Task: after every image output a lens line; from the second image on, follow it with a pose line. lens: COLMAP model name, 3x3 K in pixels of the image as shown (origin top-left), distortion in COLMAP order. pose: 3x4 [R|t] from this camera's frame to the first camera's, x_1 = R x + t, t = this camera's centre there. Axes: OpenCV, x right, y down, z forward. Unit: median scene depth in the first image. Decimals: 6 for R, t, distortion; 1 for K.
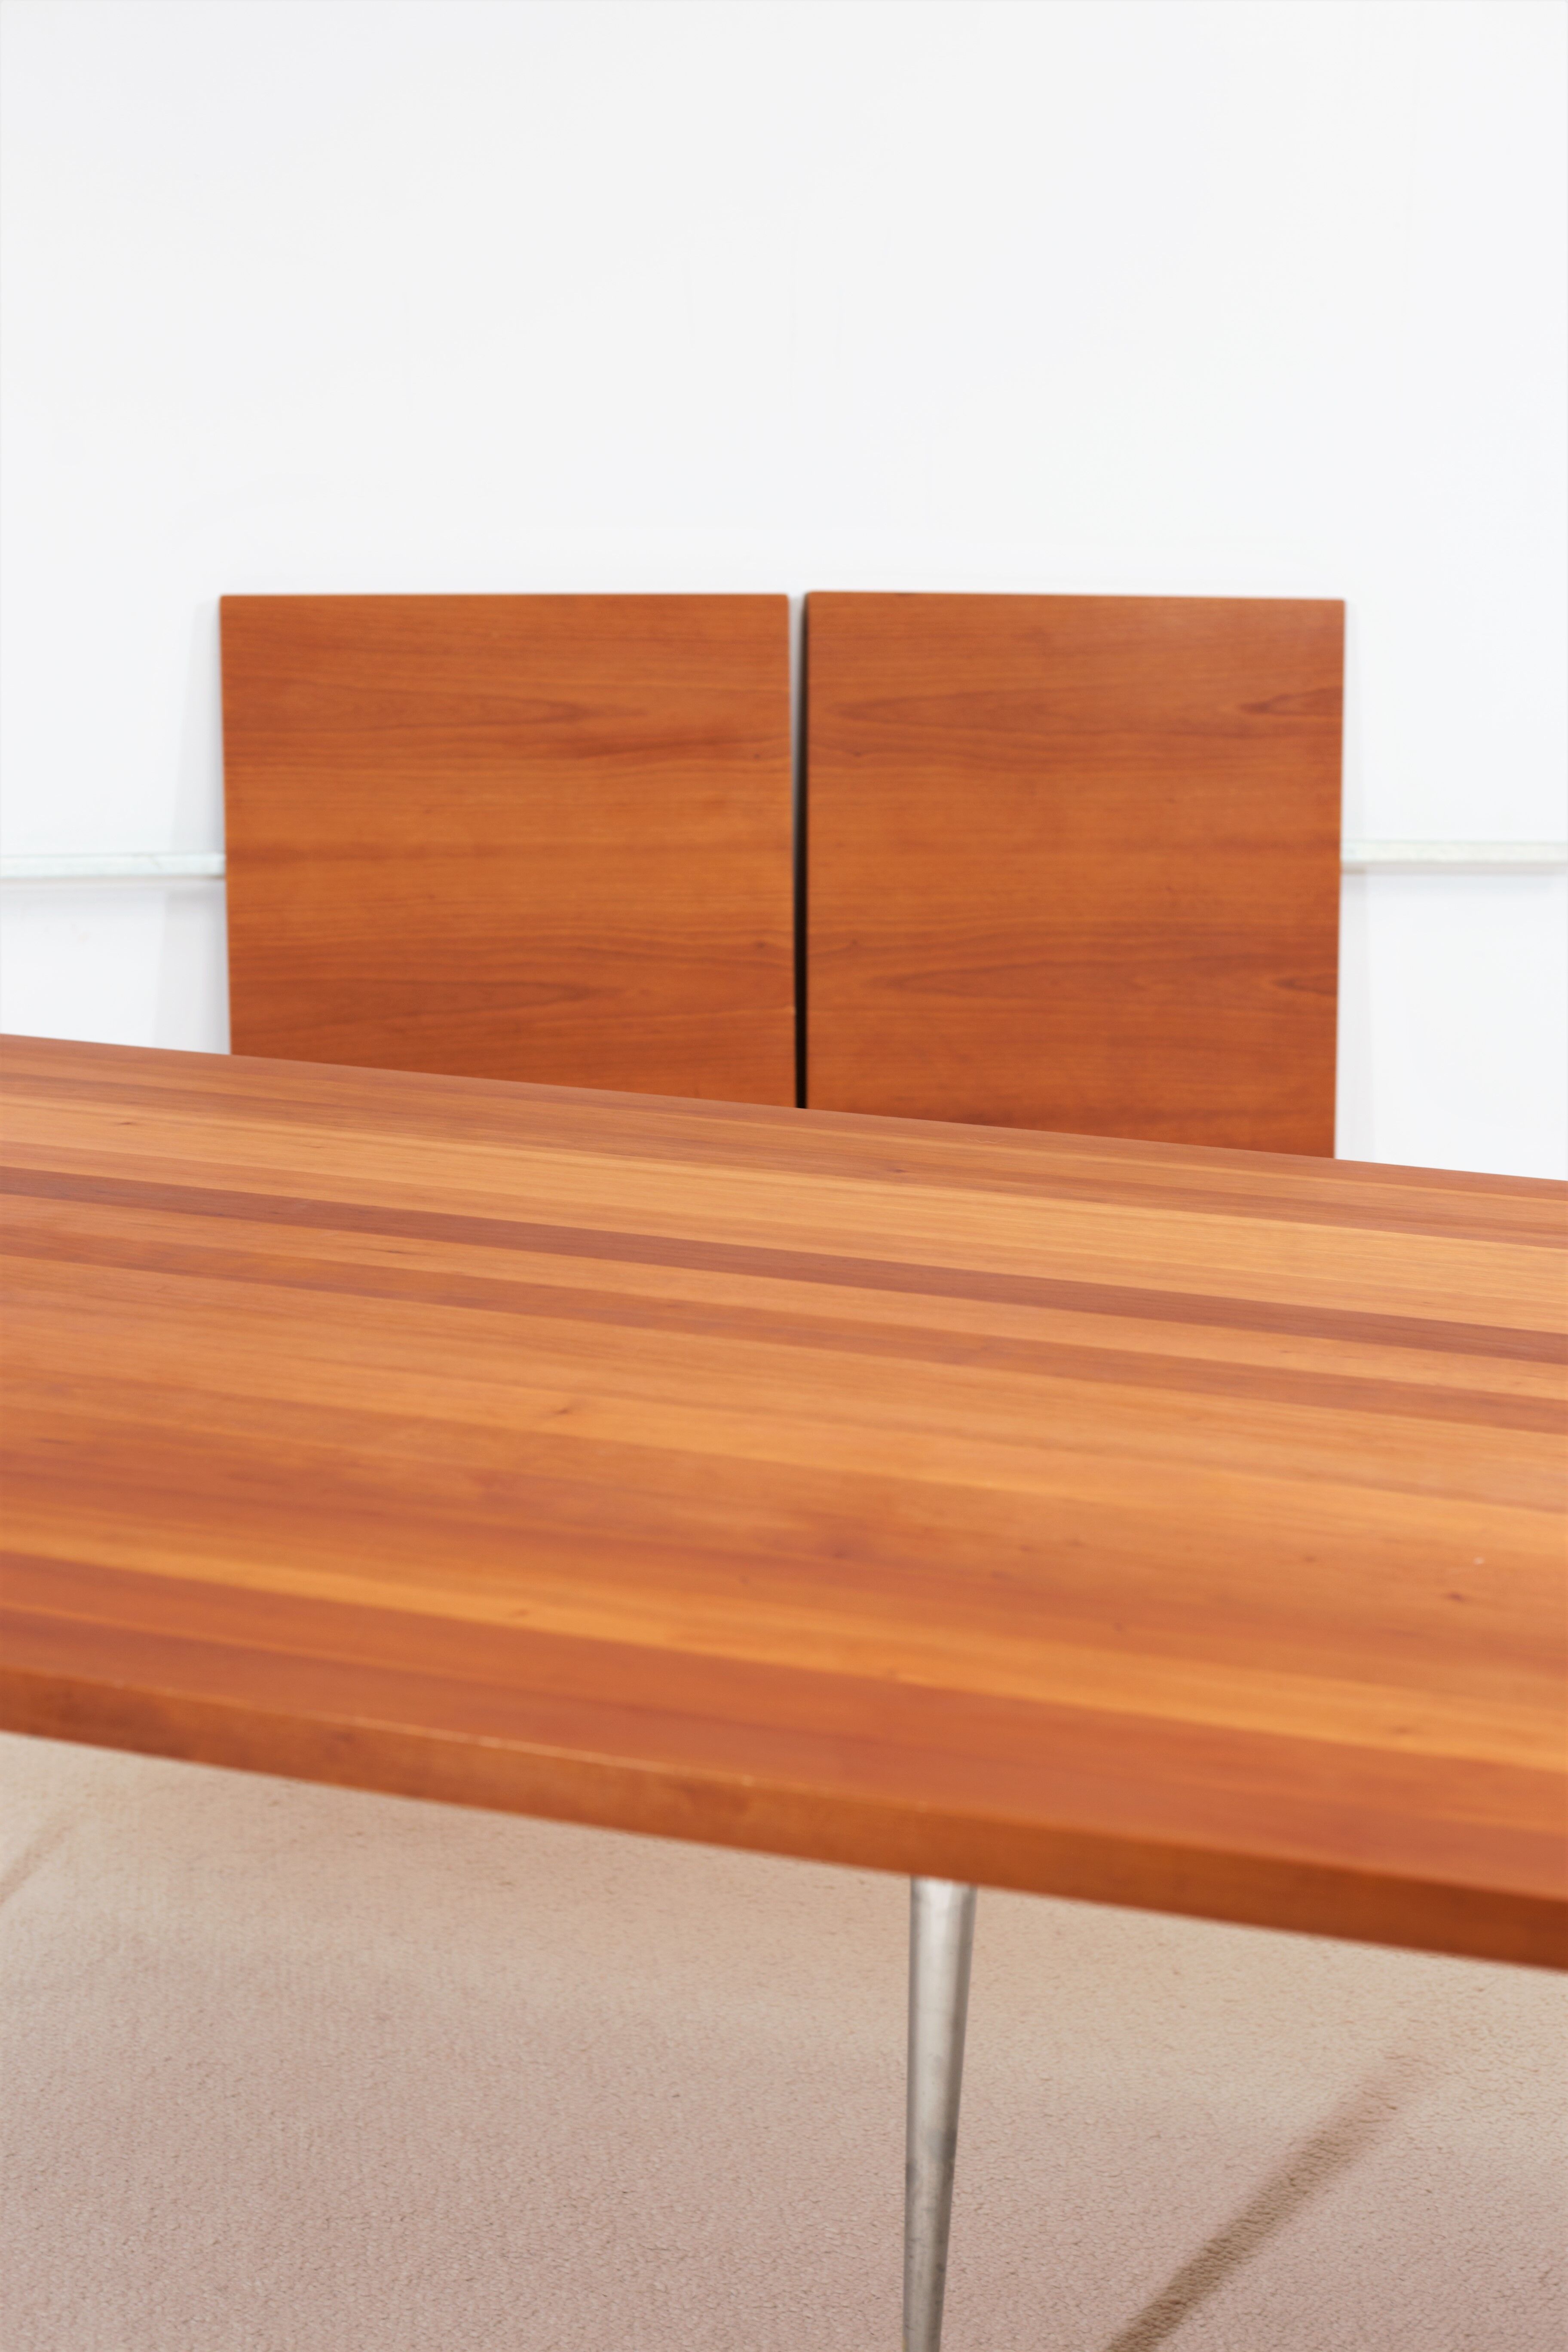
lens RADIAL K [[3435.1, 0, 784.0], [0, 3435.1, 1176.0], [0, 0, 1]] dist [-0.108436, -0.072413]
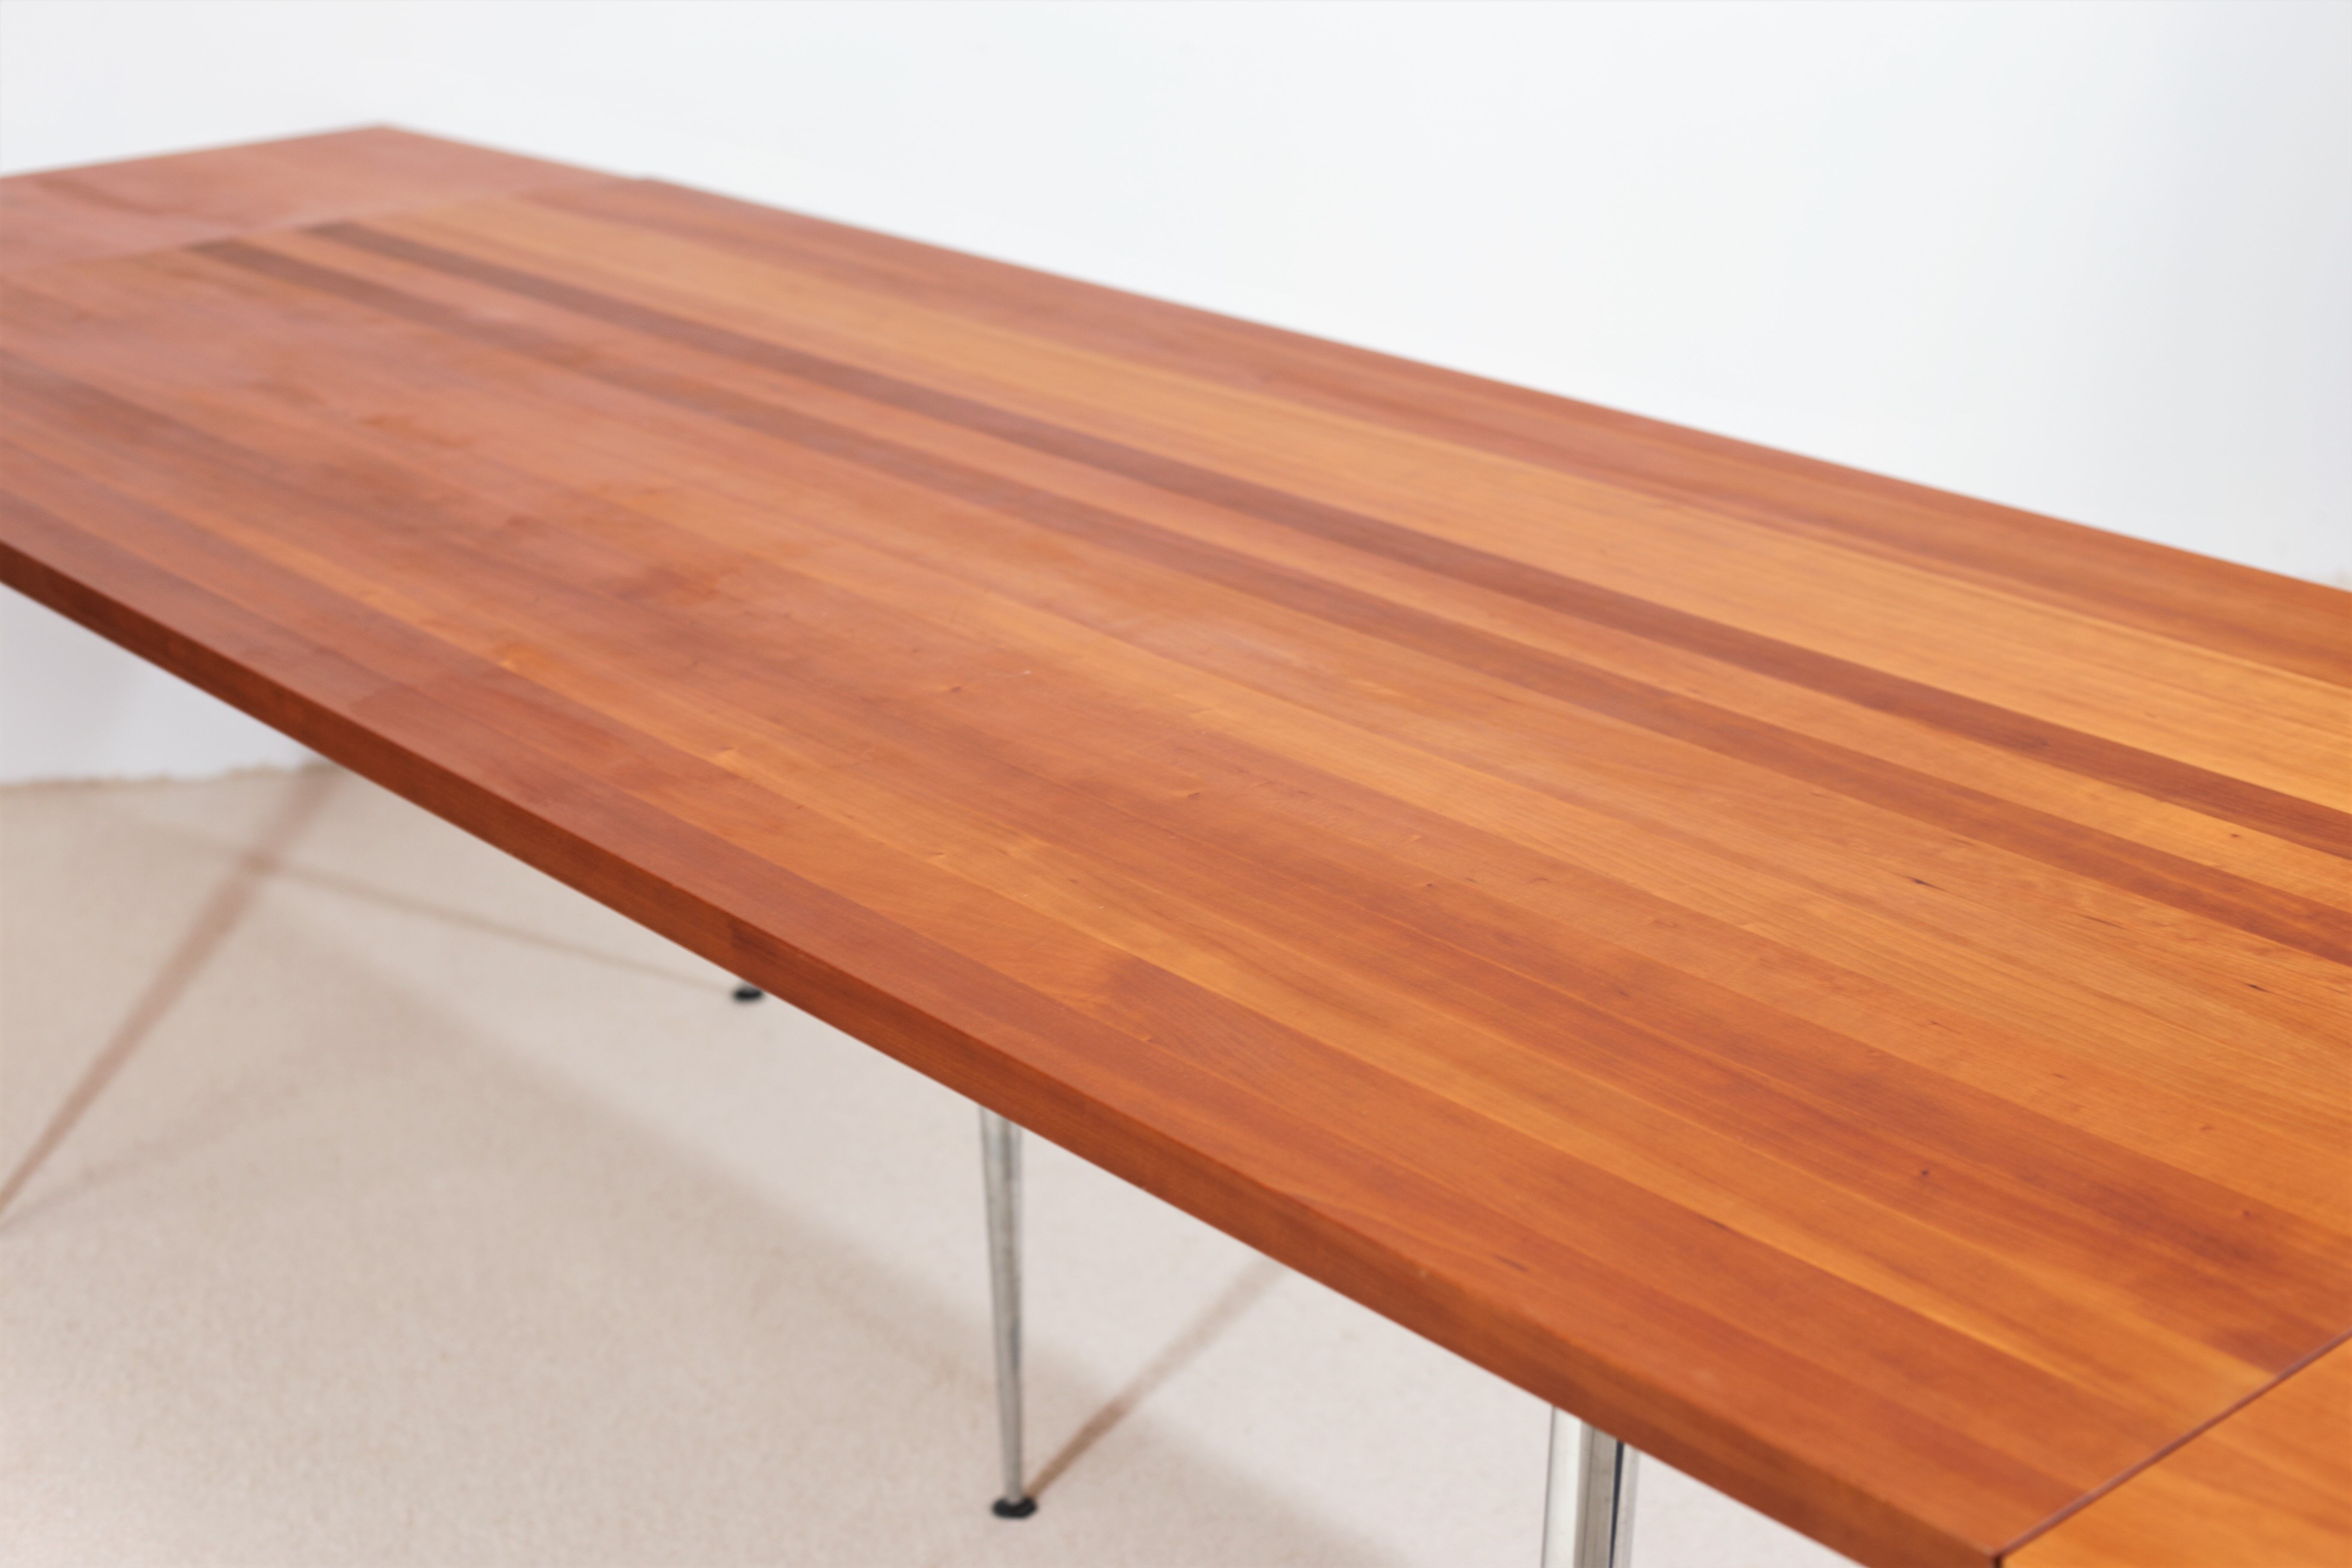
lens RADIAL K [[3473.0, 0, 1176.0], [0, 3473.0, 784.0], [0, 0, 1]] dist [-0.084588, -0.127588]
pose [[0.839677, 0.160587, -0.518800, 0.646085], [-0.116579, 0.986311, 0.116616, -0.000424], [0.530426, -0.037438, 0.846904, -0.027749]]
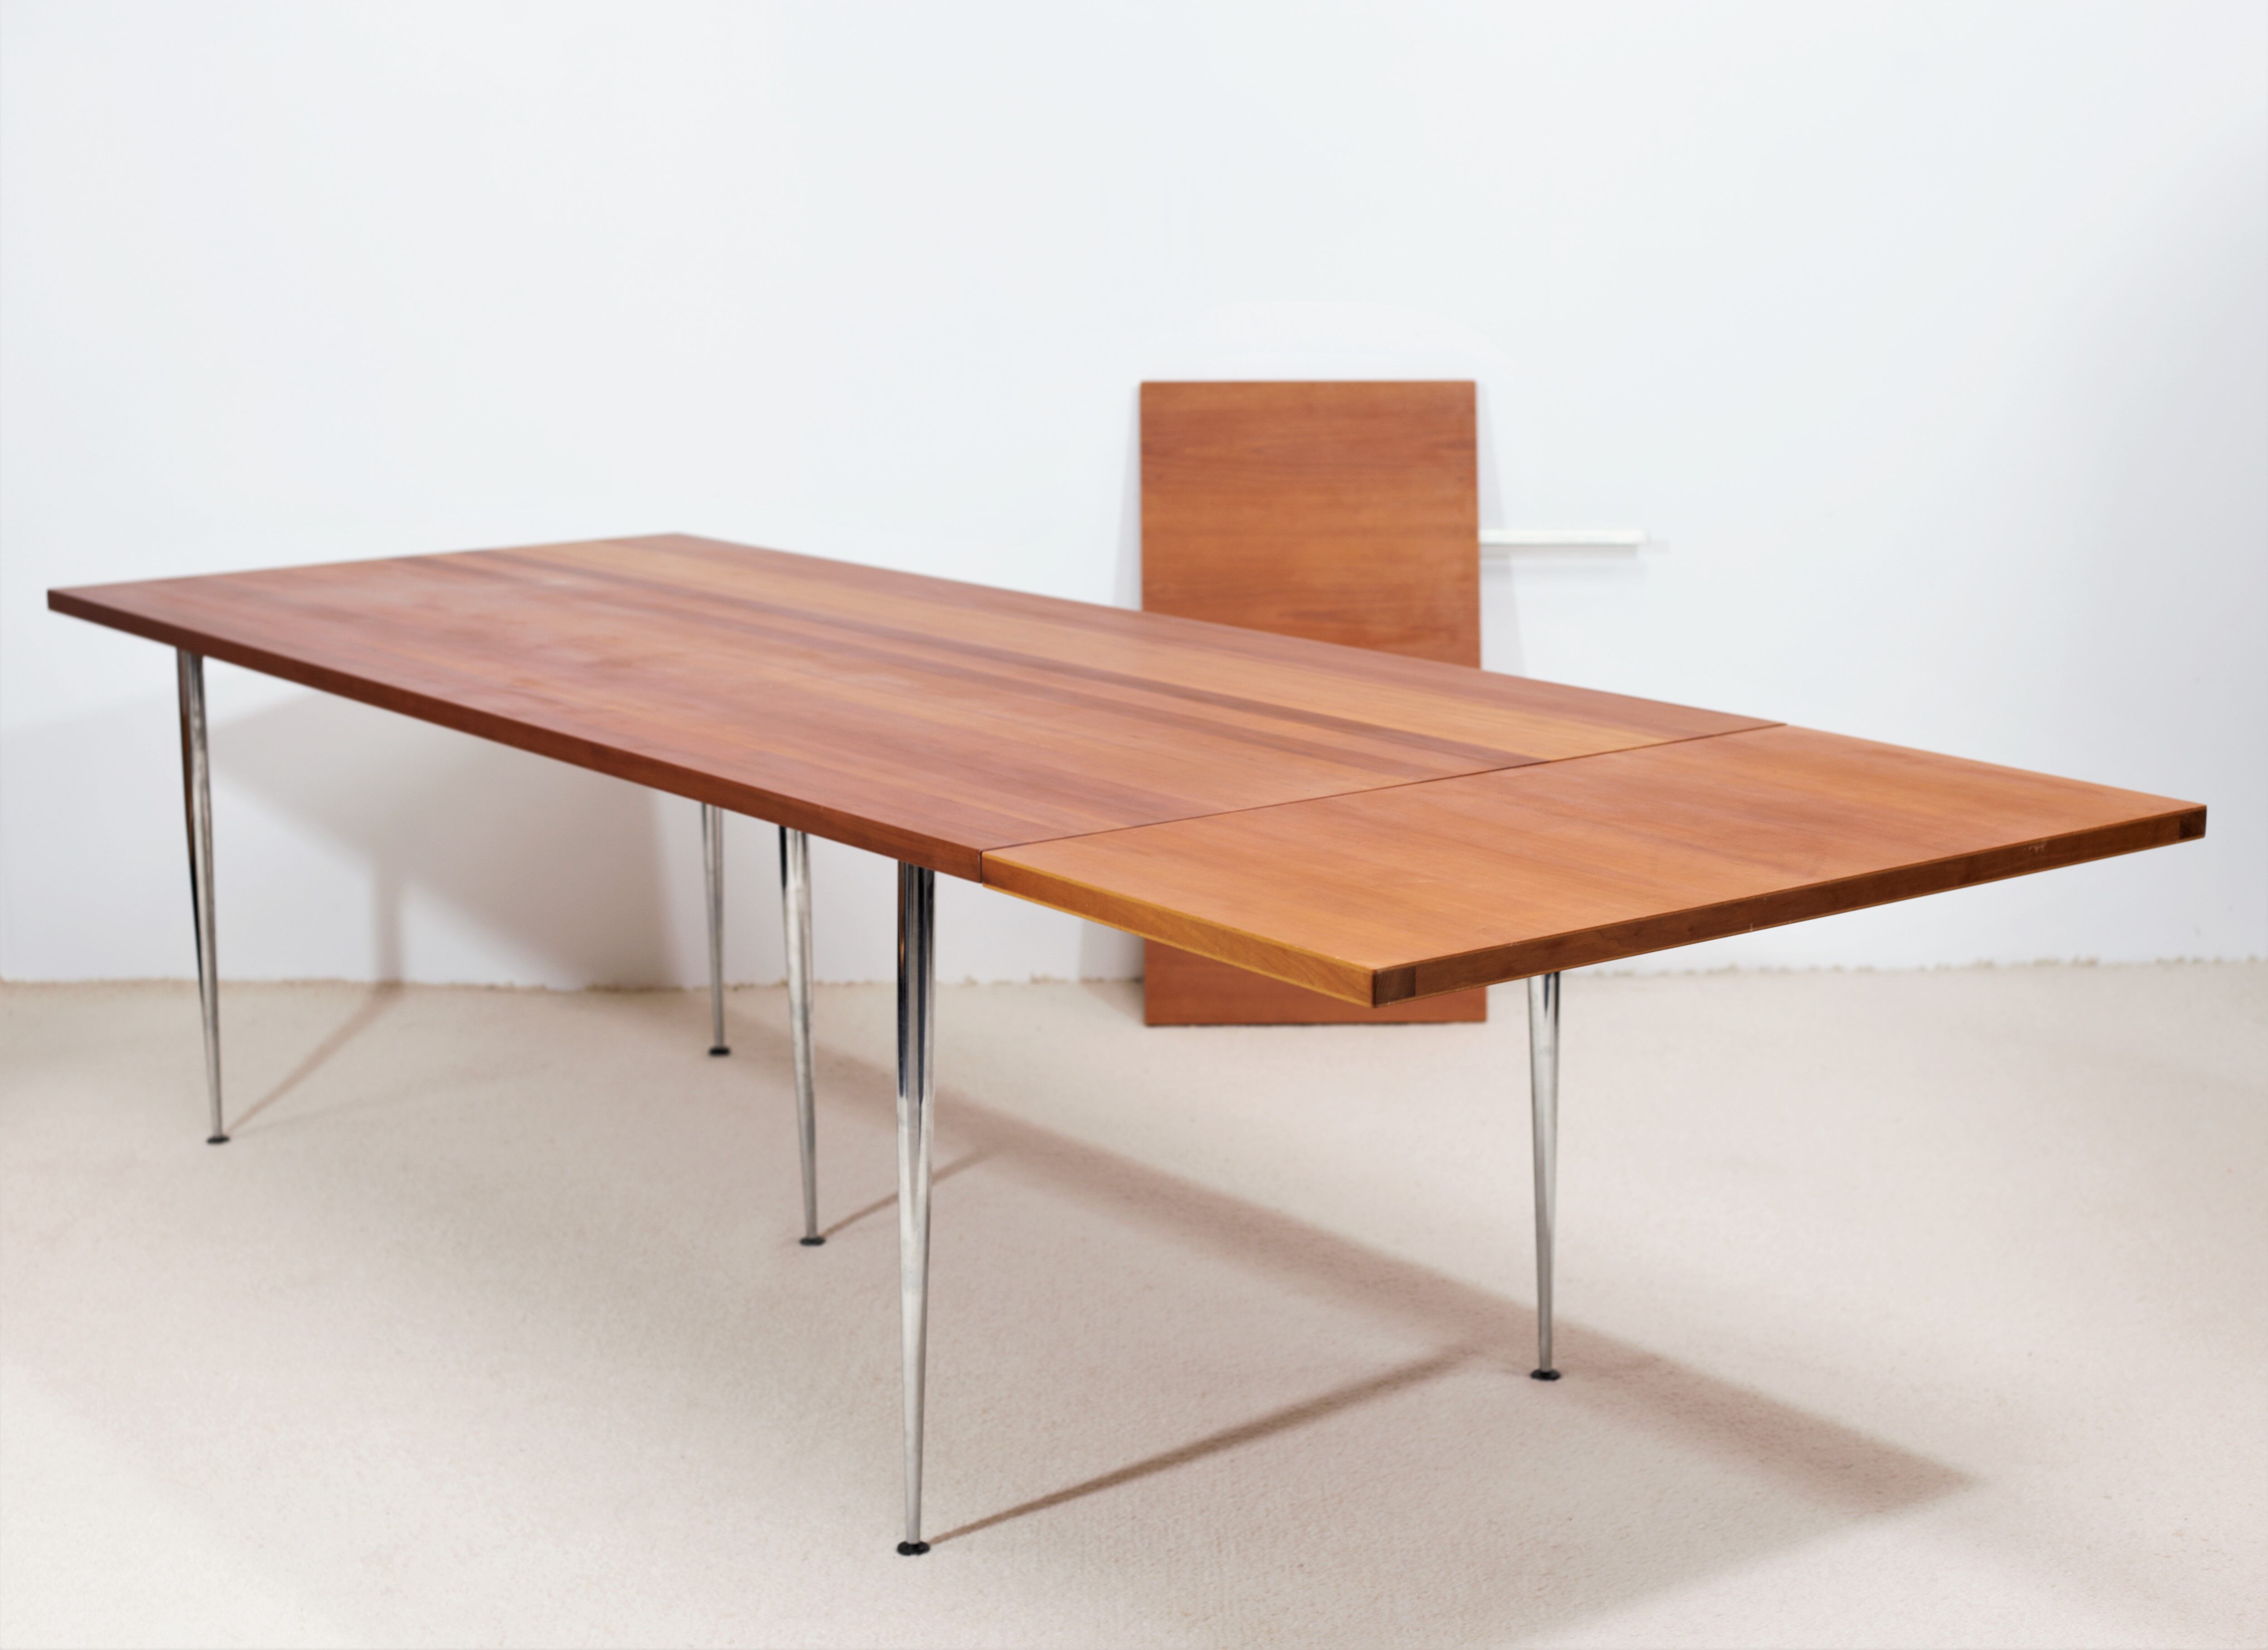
lens RADIAL K [[3587.6, 0, 1135.1], [0, 3587.6, 860.3], [0, 0, 1]] dist [-0.039094, -0.033356]
pose [[0.791173, 0.089607, -0.604992, 1.429294], [-0.130624, 0.991141, -0.024022, 0.189426], [0.597480, 0.098032, 0.795869, -0.648634]]
